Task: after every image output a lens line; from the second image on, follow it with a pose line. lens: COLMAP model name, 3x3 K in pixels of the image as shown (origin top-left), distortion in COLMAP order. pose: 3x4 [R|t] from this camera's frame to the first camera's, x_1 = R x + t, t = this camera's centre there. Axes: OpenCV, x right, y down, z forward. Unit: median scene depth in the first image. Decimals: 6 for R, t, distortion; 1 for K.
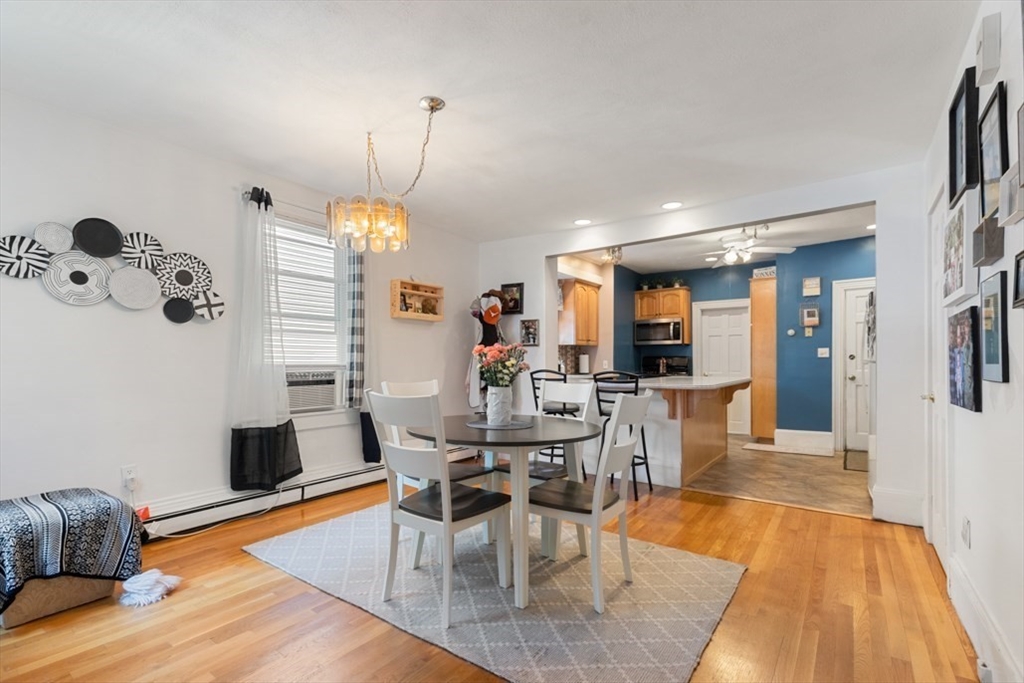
lens RADIAL K [[465.7, 0, 508.7], [0, 465.7, 347.4], [0, 0, 1]] dist [-0.002381, -0.000338]
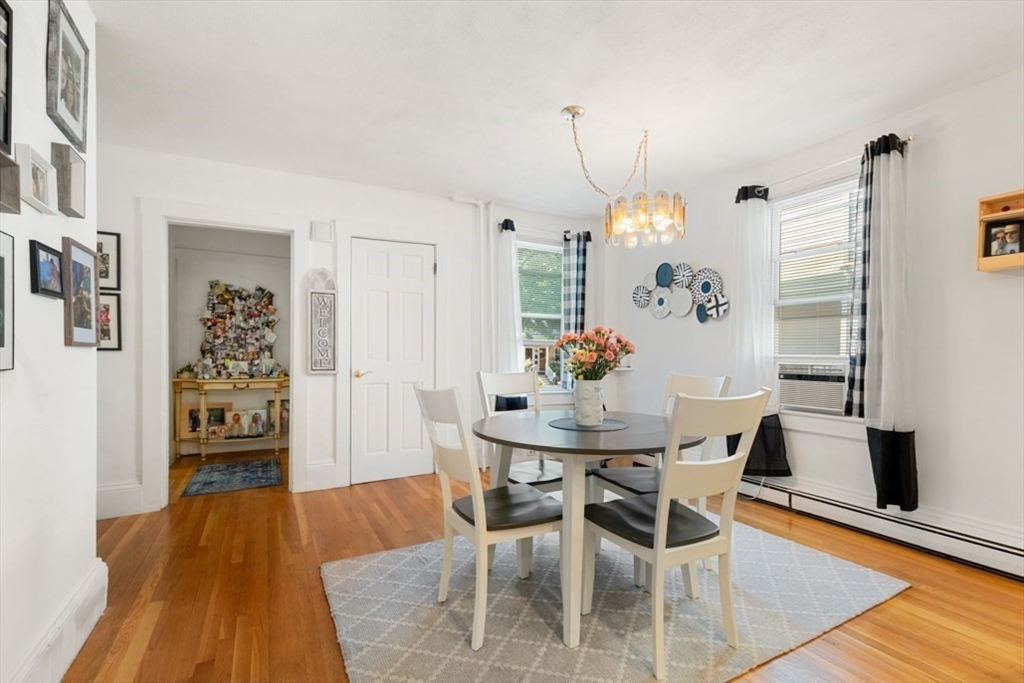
lens RADIAL K [[465.7, 0, 509.9], [0, 465.7, 351.7], [0, 0, 1]] dist [-0.002381, -0.000338]
pose [[-0.443603, -0.008015, -0.896188, 0.679137], [0.019292, 0.999643, -0.018490, 0.040661], [0.896016, -0.025491, -0.443290, 1.053000]]
